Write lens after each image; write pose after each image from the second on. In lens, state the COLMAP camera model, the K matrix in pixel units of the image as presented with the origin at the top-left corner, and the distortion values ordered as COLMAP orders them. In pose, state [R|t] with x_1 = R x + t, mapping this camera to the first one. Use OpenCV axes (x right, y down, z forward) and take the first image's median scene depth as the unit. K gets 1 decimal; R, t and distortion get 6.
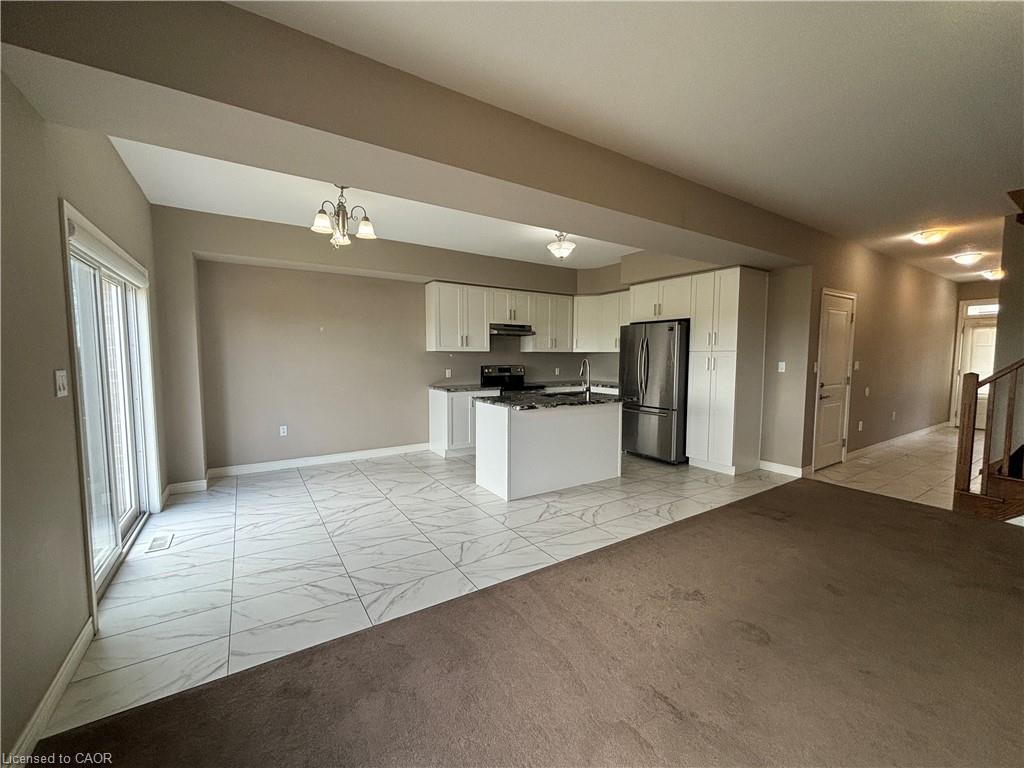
lens RADIAL K [[411.2, 0, 512.0], [0, 411.2, 384.0], [0, 0, 1]] dist [0.000084, -0.000332]
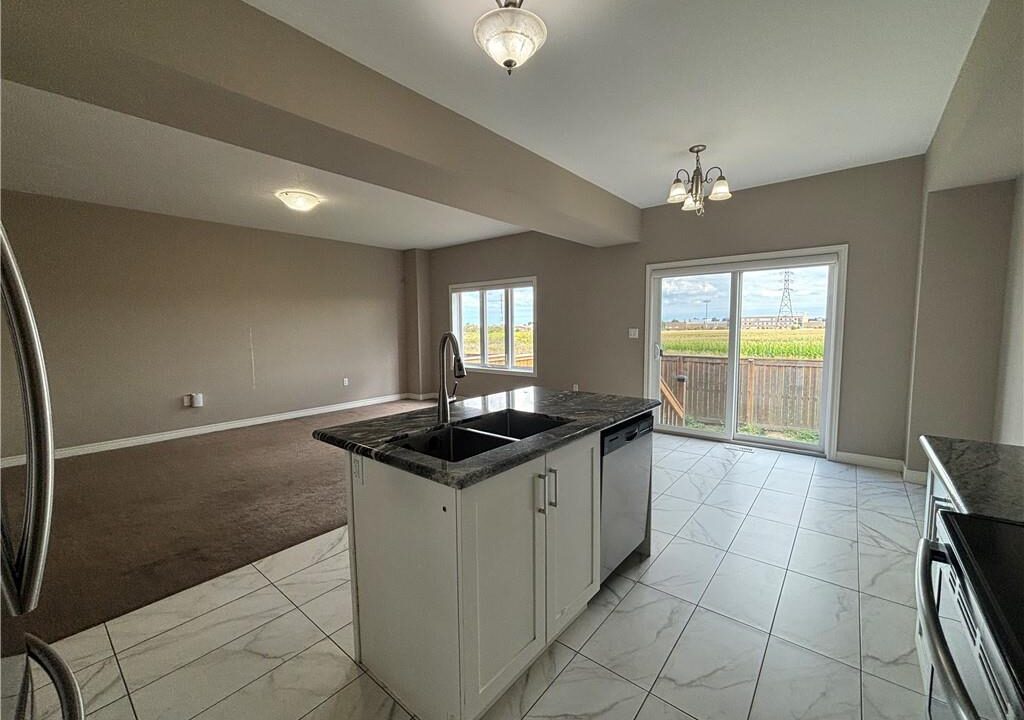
lens RADIAL K [[415.7, 0, 512.0], [0, 415.7, 360.0], [0, 0, 1]] dist [-0.000162, -0.000314]
pose [[-0.953496, 0.033616, -0.299525, 0.226947], [-0.011978, 0.988750, 0.149099, -0.089432], [0.301168, 0.145753, -0.942366, 1.316791]]
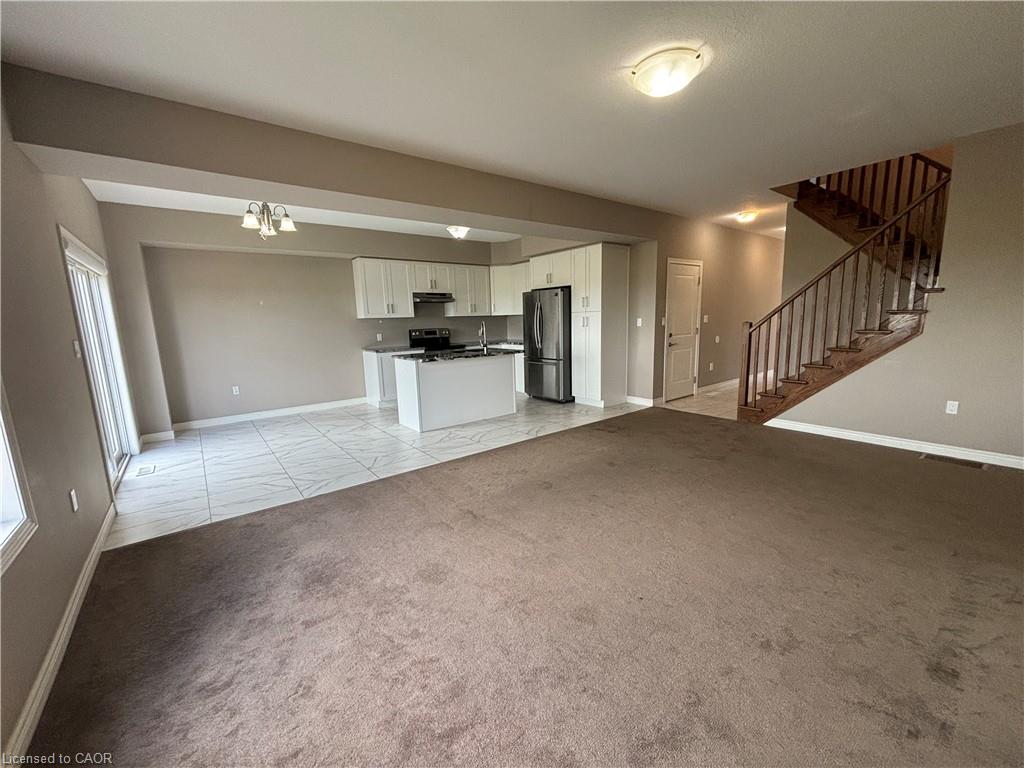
lens RADIAL K [[409.7, 0, 512.0], [0, 409.7, 384.0], [0, 0, 1]] dist [-0.002172, -0.000056]
pose [[0.995383, -0.046525, 0.083958, 0.145762], [0.038871, 0.995128, 0.090606, 0.019288], [-0.087765, -0.086924, 0.992341, -0.250955]]
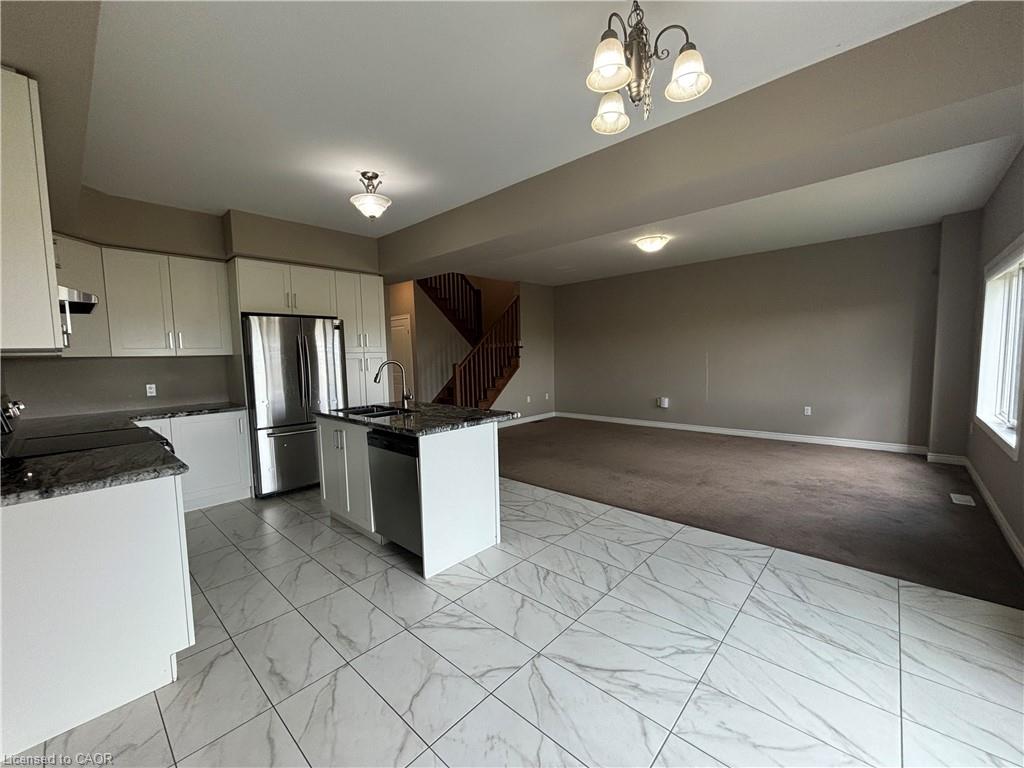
lens RADIAL K [[413.4, 0, 512.0], [0, 413.4, 384.0], [0, 0, 1]] dist [0.001234, 0.000322]
pose [[-0.248513, -0.069278, 0.966148, -0.606157], [0.092921, 0.991134, 0.094971, -0.066510], [-0.964161, 0.113377, -0.239872, 0.911988]]
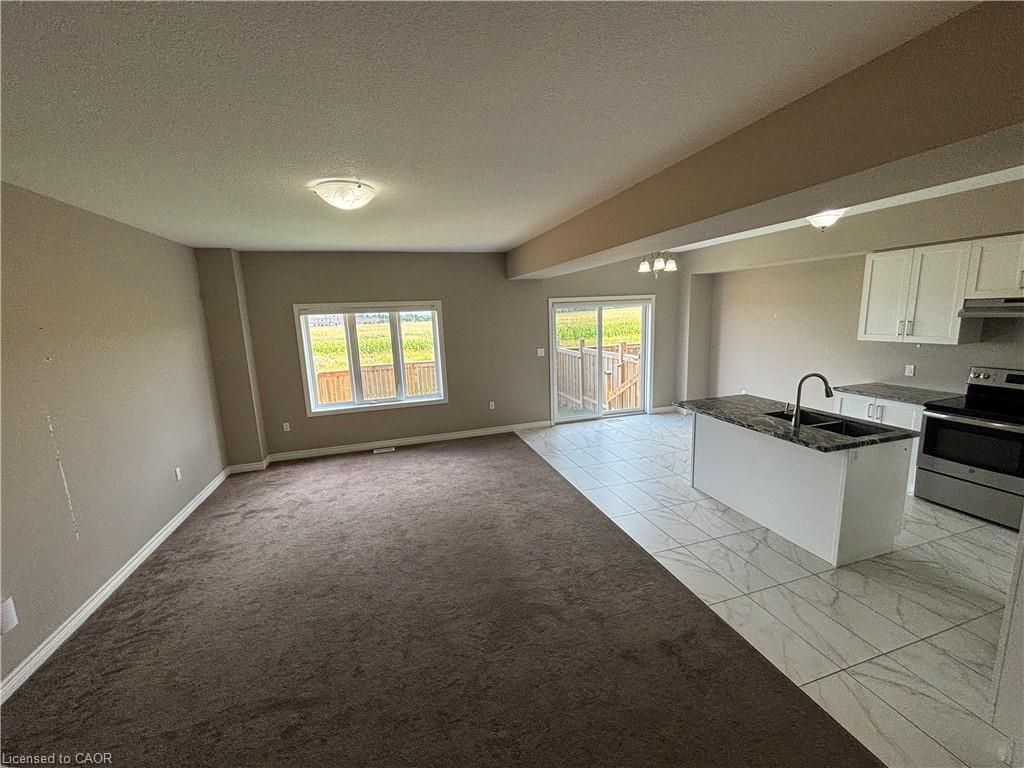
lens RADIAL K [[413.4, 0, 512.0], [0, 413.4, 384.0], [0, 0, 1]] dist [0.001234, 0.000322]
pose [[-0.276380, 0.172880, -0.945371, 0.926838], [-0.029924, 0.981662, 0.188265, -0.150627], [0.960582, 0.080322, -0.266139, 0.651346]]
